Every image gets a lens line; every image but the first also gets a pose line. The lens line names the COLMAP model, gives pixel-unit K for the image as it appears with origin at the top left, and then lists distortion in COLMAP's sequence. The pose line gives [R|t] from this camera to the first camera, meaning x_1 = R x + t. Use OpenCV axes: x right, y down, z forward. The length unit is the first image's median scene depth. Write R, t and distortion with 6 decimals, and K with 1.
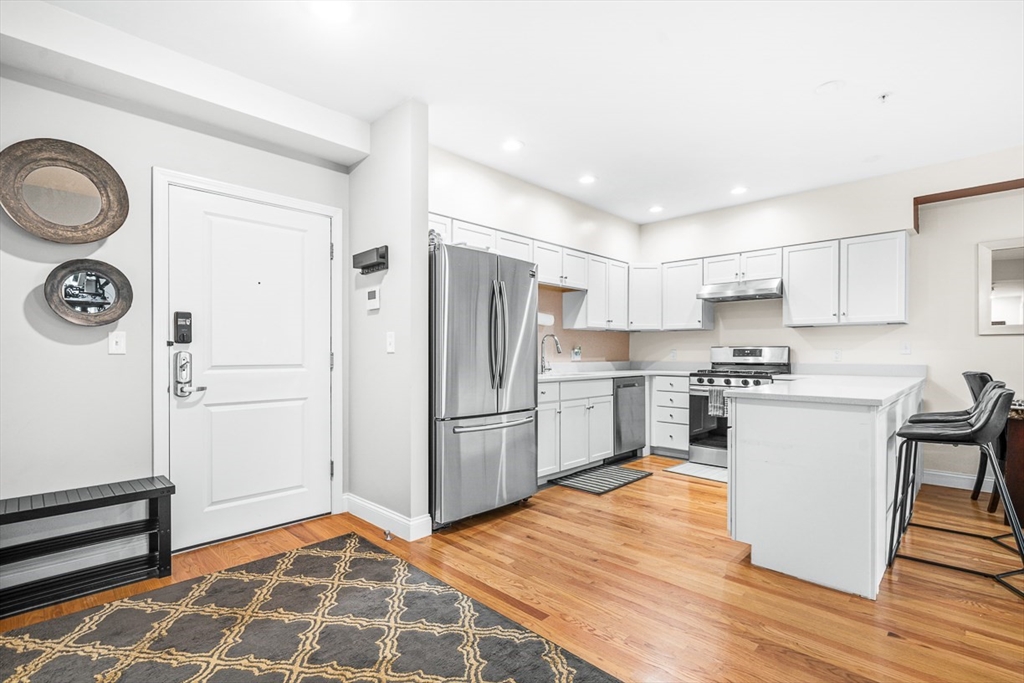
lens RADIAL K [[477.6, 0, 510.8], [0, 477.6, 356.9], [0, 0, 1]] dist [0.000221, -0.000037]
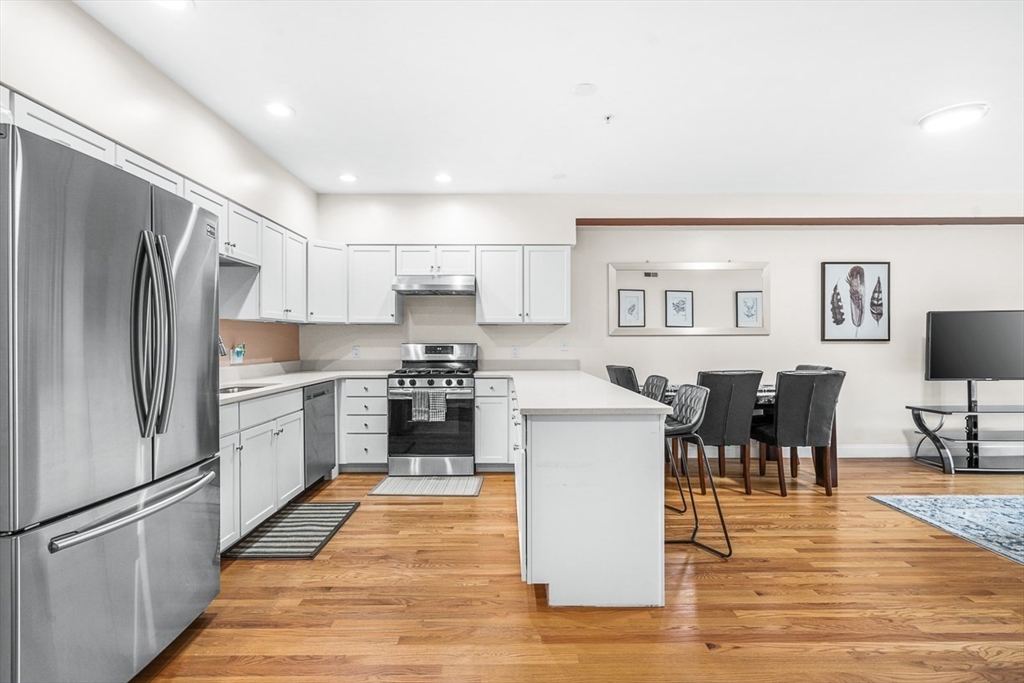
lens RADIAL K [[474.1, 0, 509.1], [0, 474.1, 342.8], [0, 0, 1]] dist [0.001980, 0.000621]
pose [[0.713006, -0.005156, 0.701139, -0.084556], [0.007456, 0.999972, -0.000229, -0.024444], [-0.701118, 0.005391, 0.713025, 0.251287]]
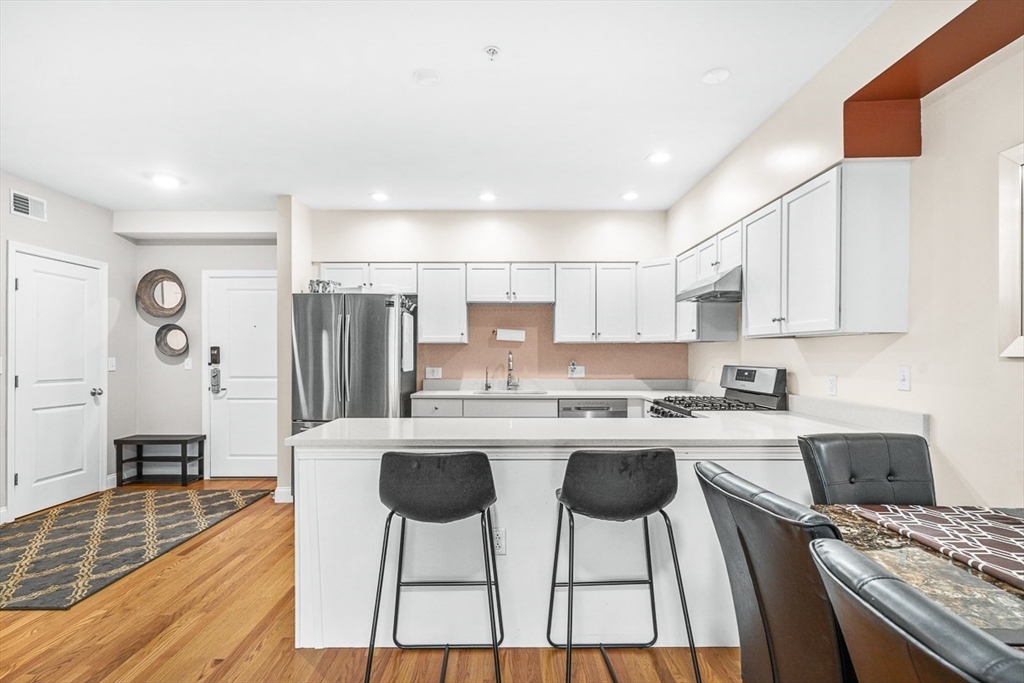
lens RADIAL K [[488.9, 0, 506.8], [0, 488.9, 353.8], [0, 0, 1]] dist [-0.001698, -0.000038]
pose [[0.697725, 0.000588, -0.716366, 0.865494], [-0.005394, 0.999976, -0.004433, -0.039240], [0.716346, 0.006957, 0.697711, 0.302728]]
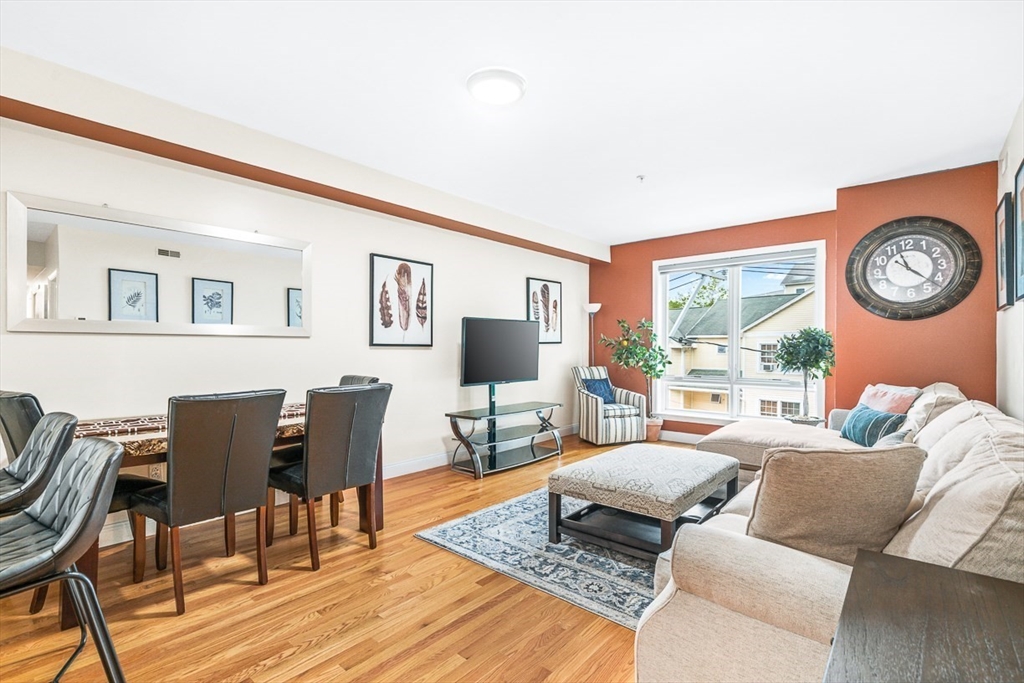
lens RADIAL K [[475.7, 0, 510.2], [0, 475.7, 346.6], [0, 0, 1]] dist [0.000342, 0.000101]
pose [[-0.059476, 0.001915, 0.998228, 0.253551], [0.001045, 0.999998, -0.001856, -0.019971], [-0.998229, 0.000933, -0.059478, 0.307675]]
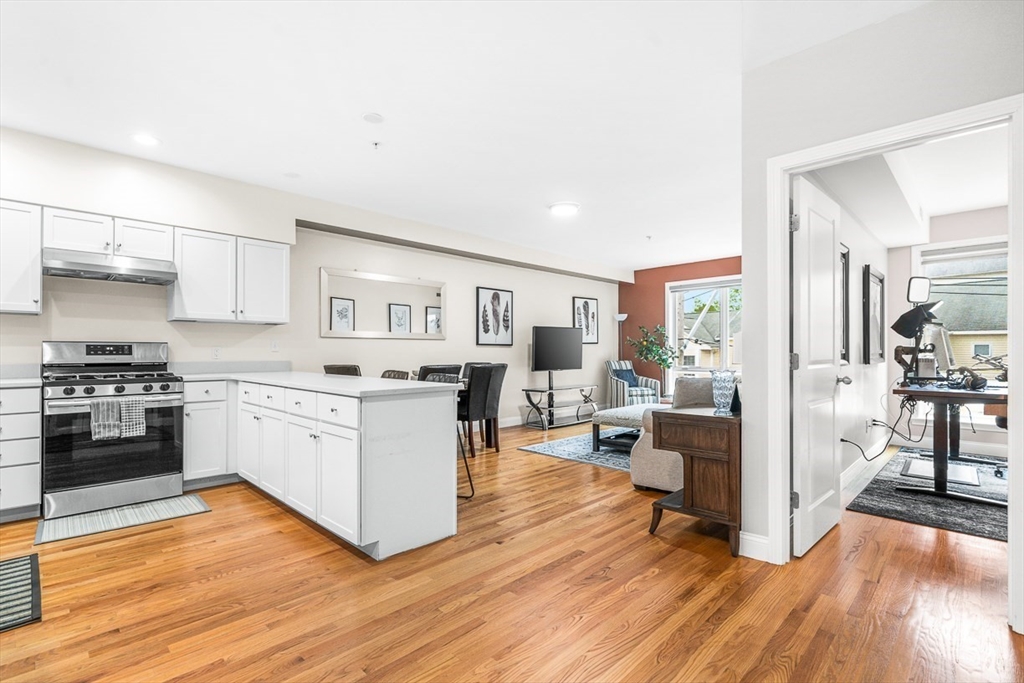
lens RADIAL K [[477.5, 0, 509.8], [0, 477.5, 349.7], [0, 0, 1]] dist [0.000884, -0.000020]
pose [[0.010668, 0.003026, 0.999939, -0.290033], [0.005584, 0.999980, -0.003085, -0.003407], [-0.999928, 0.005616, 0.010651, 0.408847]]
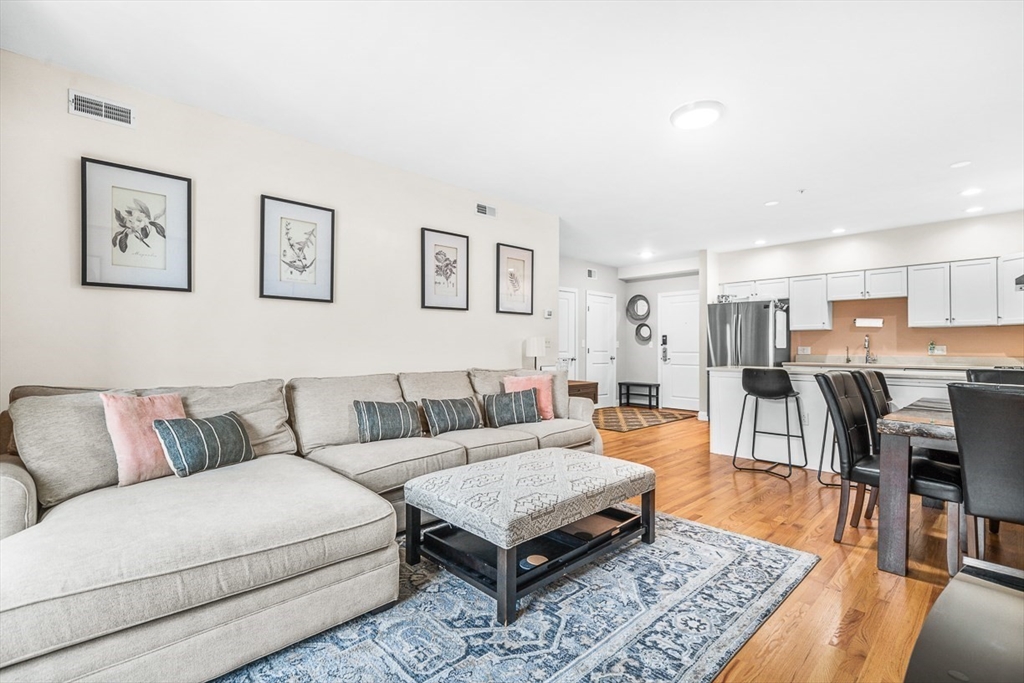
lens RADIAL K [[455.5, 0, 512.0], [0, 455.5, 341.5], [0, 0, 1]] dist [0.000756, -0.000007]
pose [[-0.042291, -0.011334, -0.999041, 1.507253], [-0.009135, 0.999898, -0.010957, -0.004154], [0.999064, 0.008662, -0.042390, 0.053536]]
